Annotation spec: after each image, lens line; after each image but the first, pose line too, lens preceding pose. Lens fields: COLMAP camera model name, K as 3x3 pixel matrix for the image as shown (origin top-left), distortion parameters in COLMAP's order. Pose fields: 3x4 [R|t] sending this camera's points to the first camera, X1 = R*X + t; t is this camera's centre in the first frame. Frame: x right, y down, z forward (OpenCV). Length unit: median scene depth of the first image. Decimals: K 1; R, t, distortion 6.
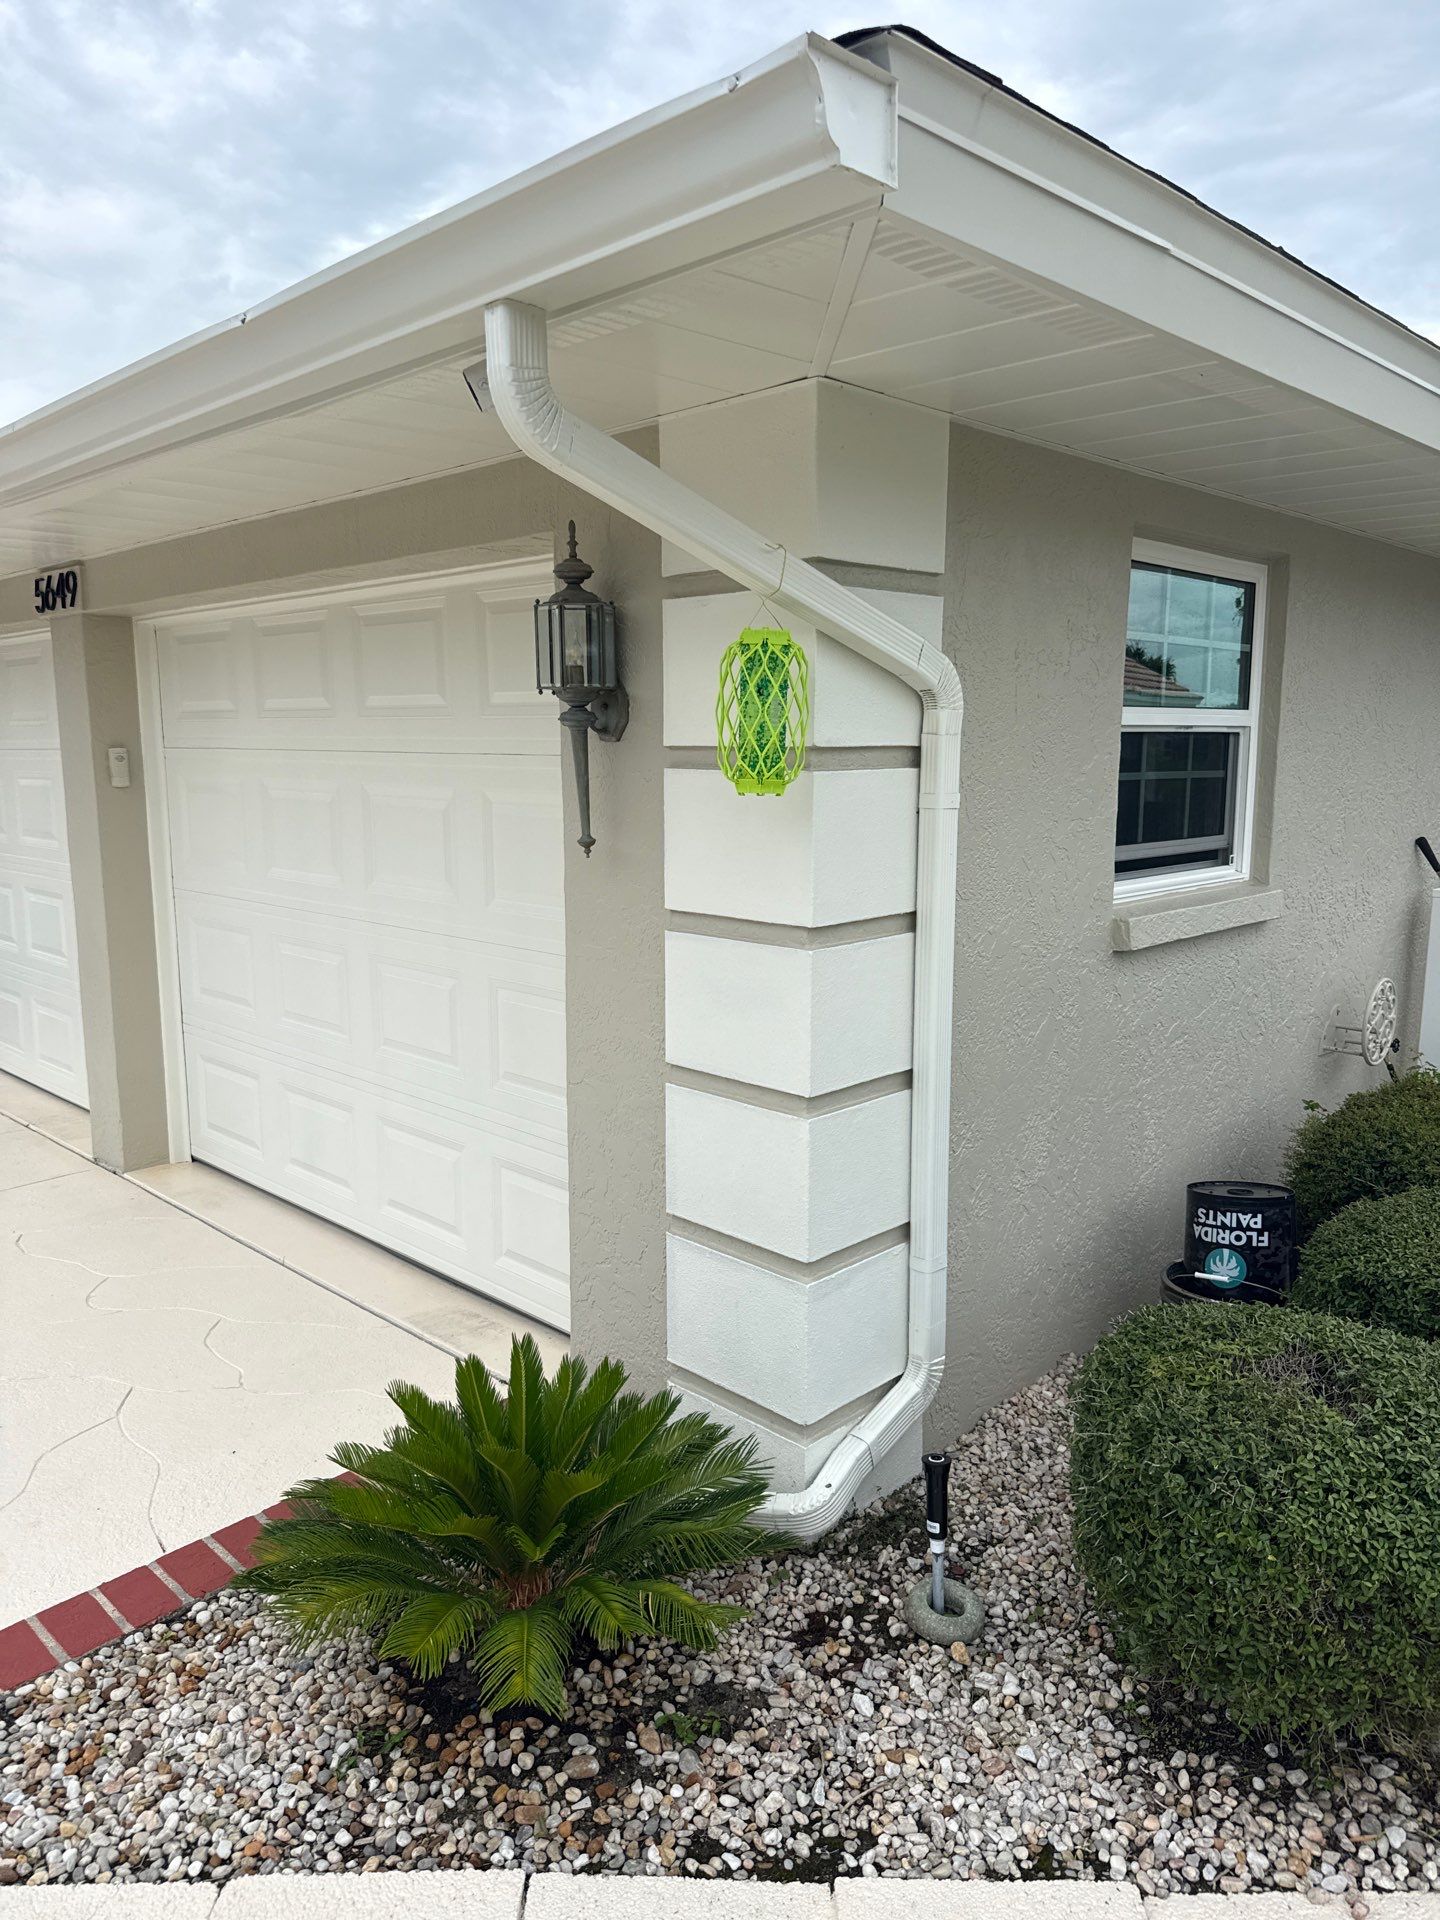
lens RADIAL K [[1349.1, 0, 686.5], [0, 1349.1, 965.6], [0, 0, 1]] dist [0.055089, -0.061340]
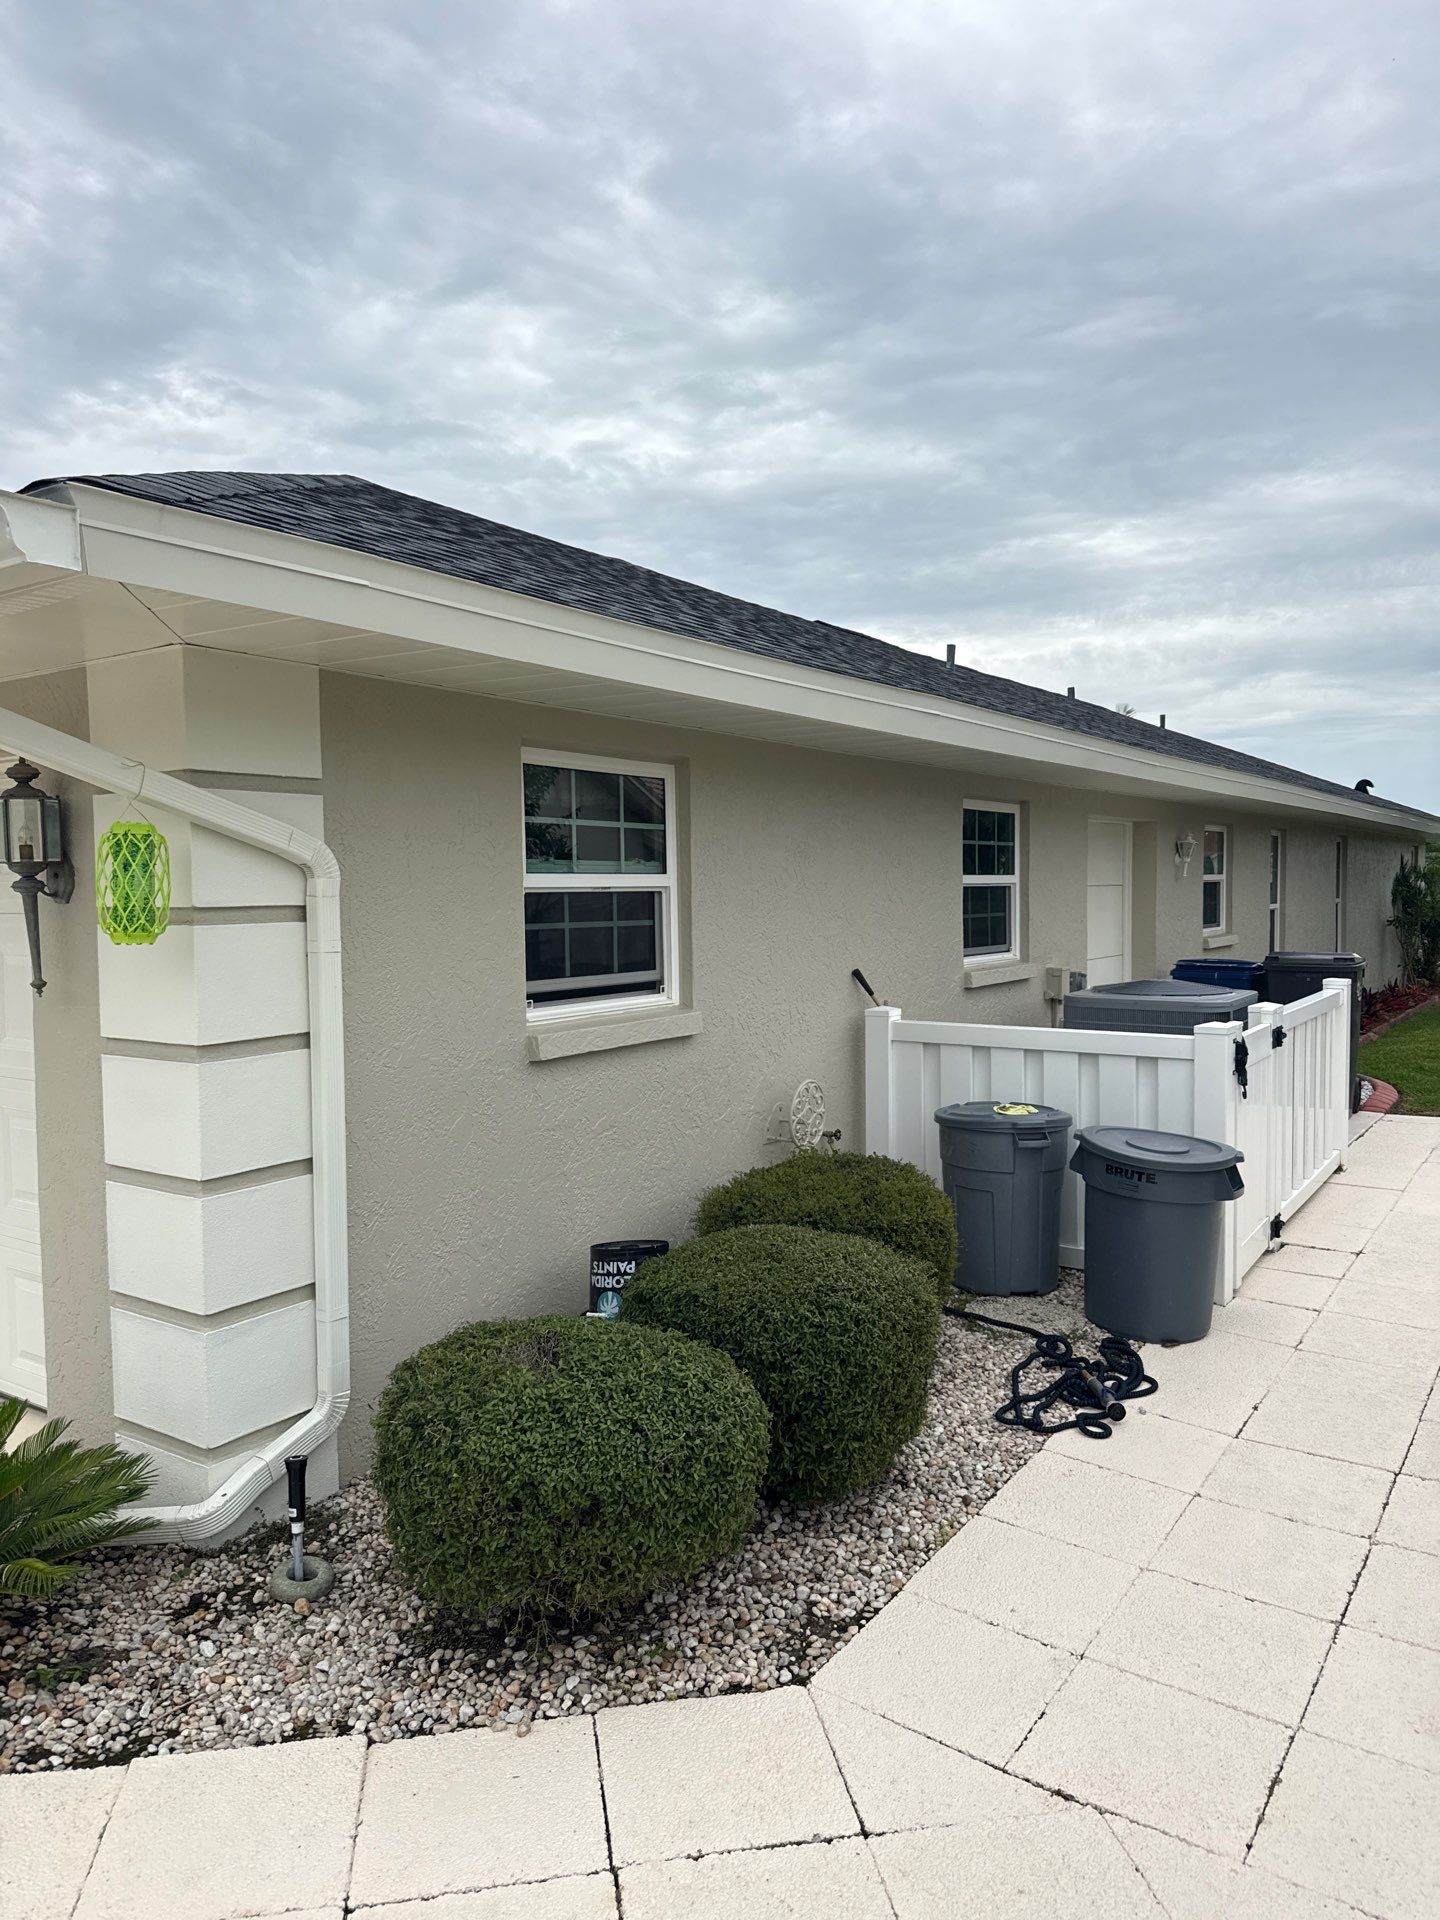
lens RADIAL K [[1349.1, 0, 703.1], [0, 1349.1, 963.5], [0, 0, 1]] dist [0.055089, -0.061340]
pose [[0.982386, -0.021347, 0.185641, 0.314778], [0.041494, 0.993572, -0.105326, 0.048037], [-0.182199, 0.111173, 0.976957, -0.356676]]
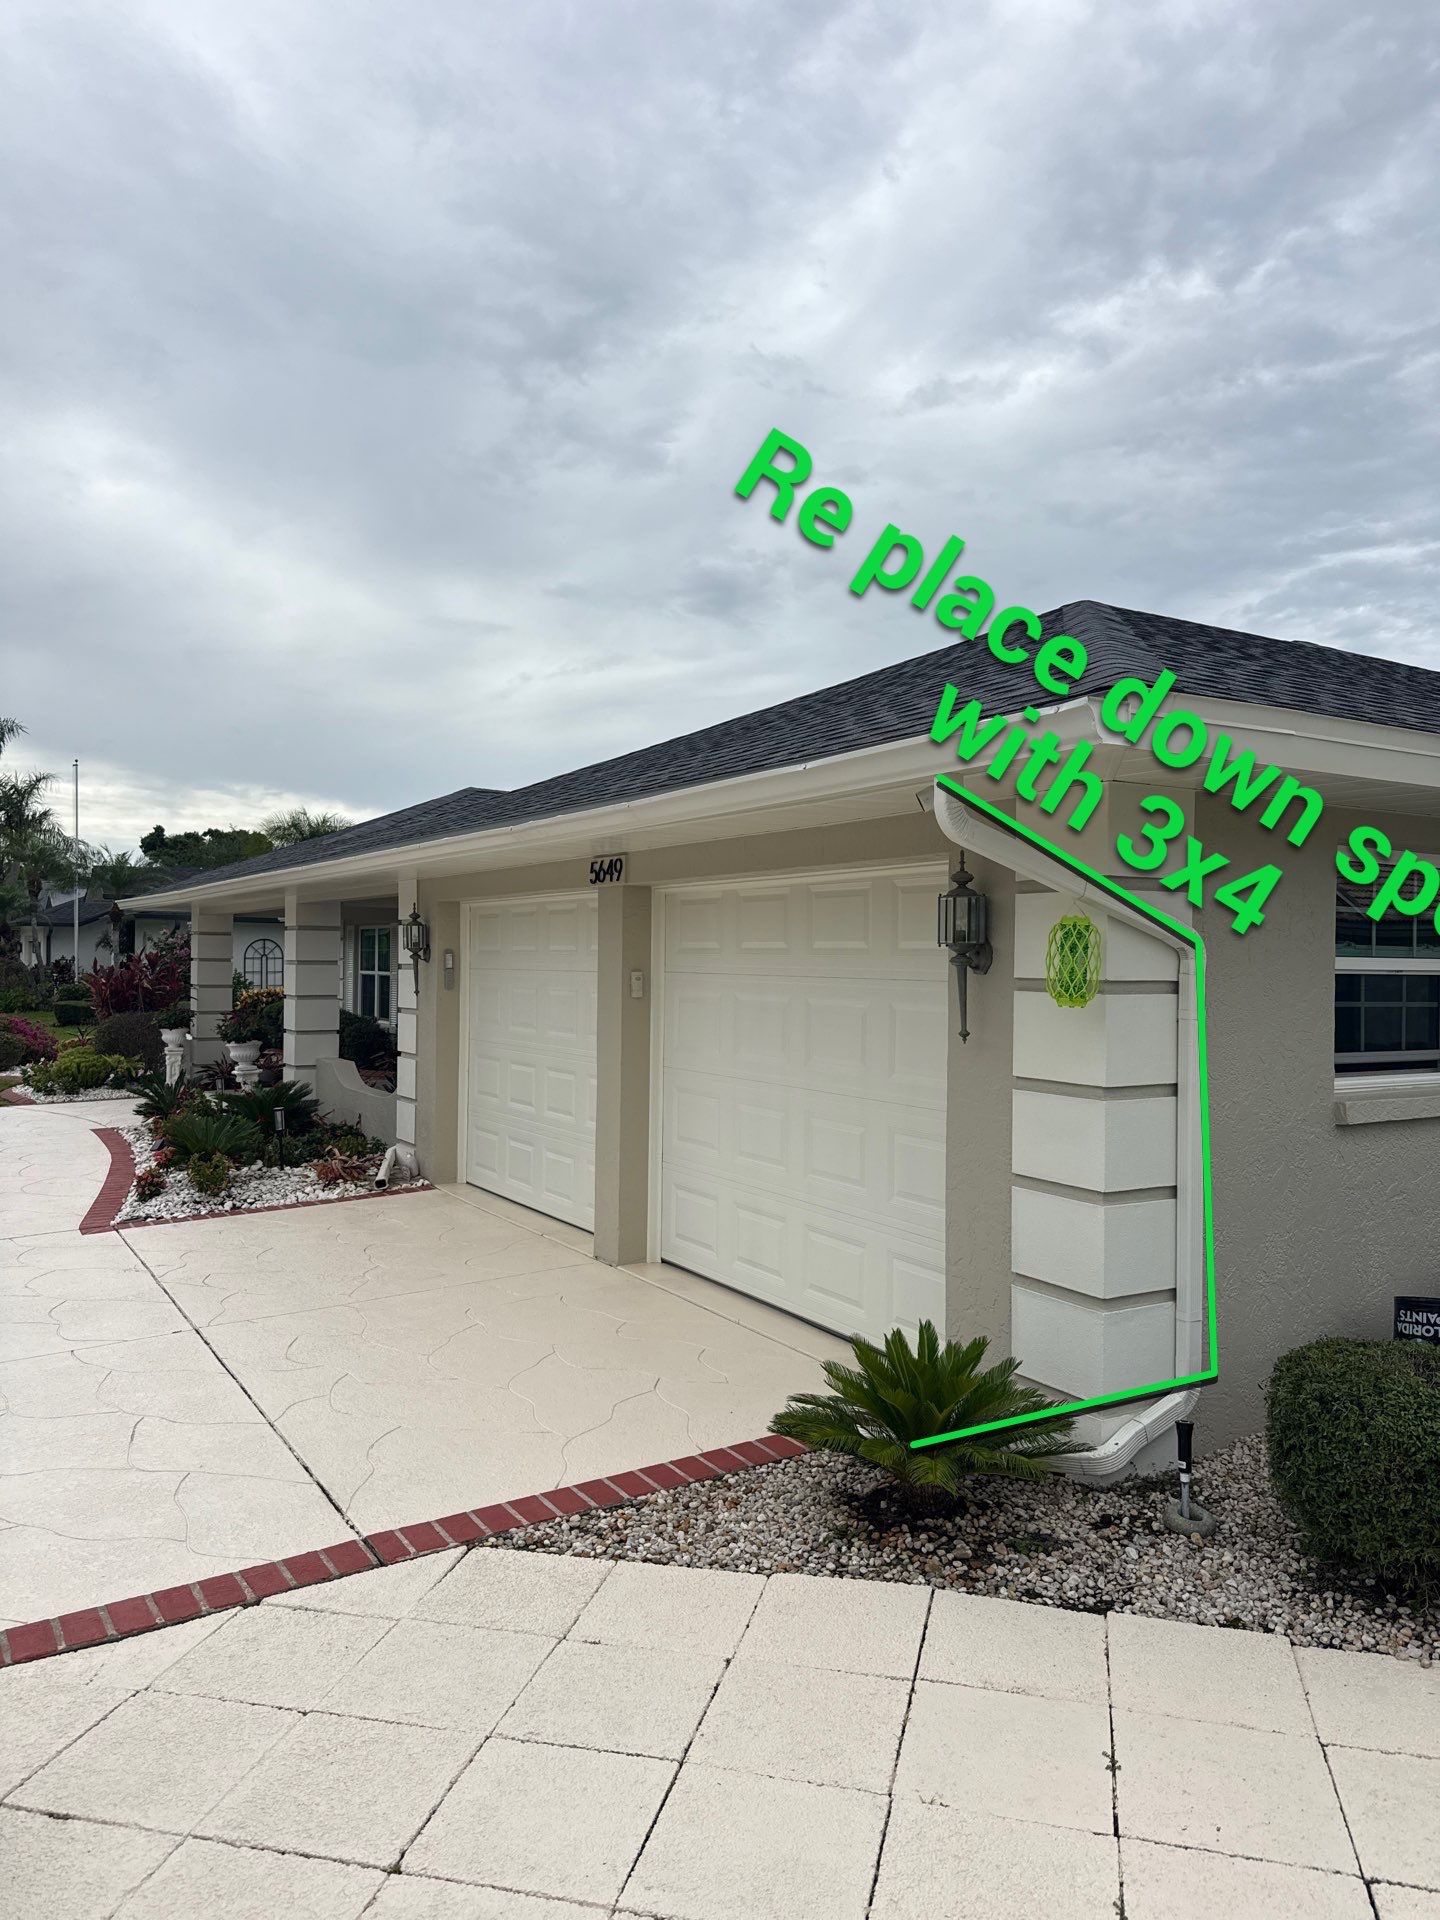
lens RADIAL K [[1349.1, 0, 715.6], [0, 1349.1, 968.6], [0, 0, 1]] dist [0.055089, -0.061340]
pose [[0.974608, 0.014843, -0.223424, -0.003745], [-0.049865, 0.987131, -0.151938, 0.100555], [0.218294, 0.159221, 0.962807, -0.716305]]
